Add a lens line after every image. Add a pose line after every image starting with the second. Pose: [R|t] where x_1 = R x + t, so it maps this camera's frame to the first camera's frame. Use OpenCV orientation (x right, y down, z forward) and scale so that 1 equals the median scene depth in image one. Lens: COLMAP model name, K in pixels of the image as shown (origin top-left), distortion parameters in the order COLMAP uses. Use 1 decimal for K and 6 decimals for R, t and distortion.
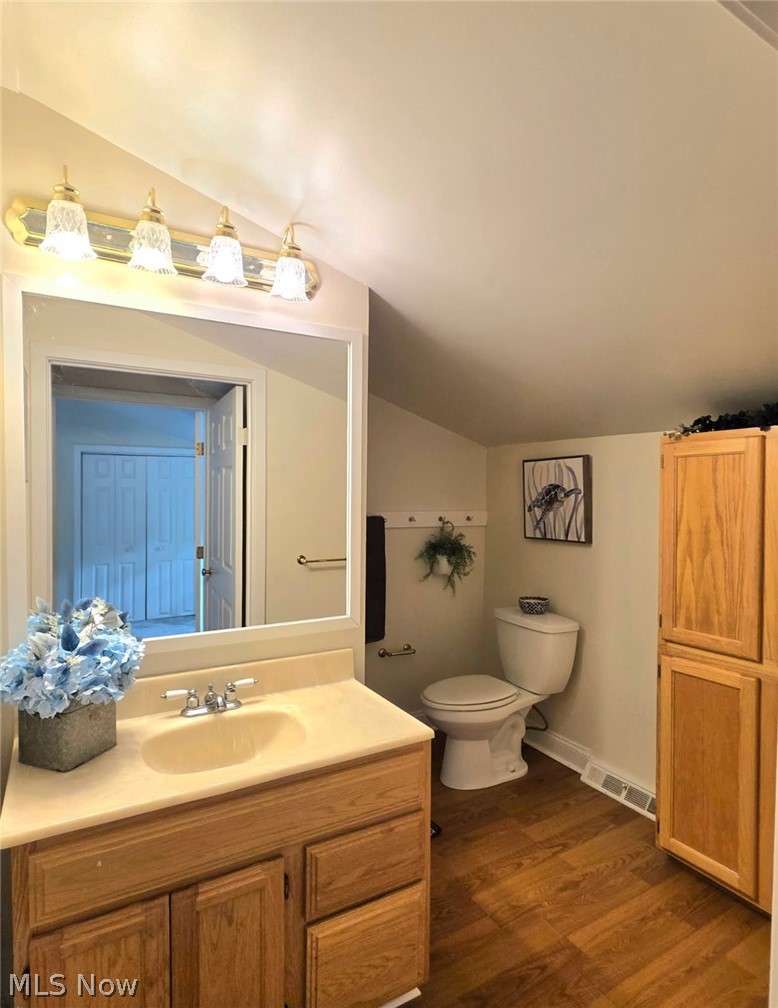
lens RADIAL K [[570.4, 0, 389.0], [0, 570.4, 504.0], [0, 0, 1]] dist [0.032102, -0.000107]
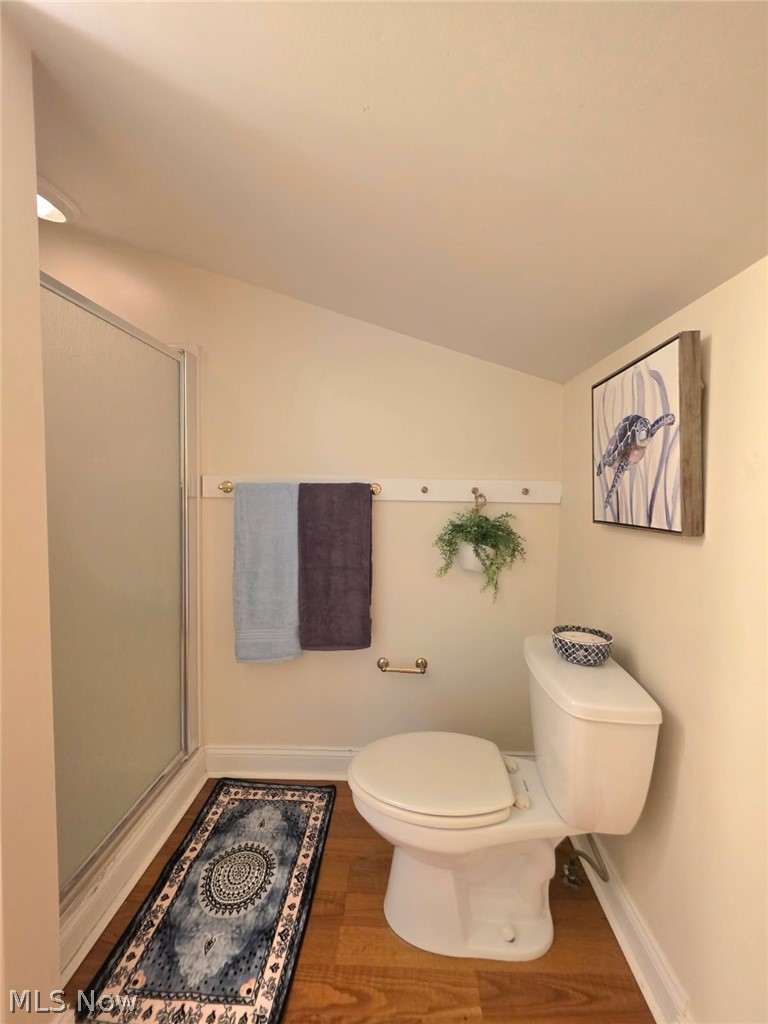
lens RADIAL K [[413.2, 0, 385.3], [0, 413.2, 504.7], [0, 0, 1]] dist [0.000447, -0.000023]
pose [[0.852056, 0.021839, -0.522995, 0.288805], [-0.014818, 0.999735, 0.017605, 0.039538], [0.523241, -0.007251, 0.852154, 0.560301]]
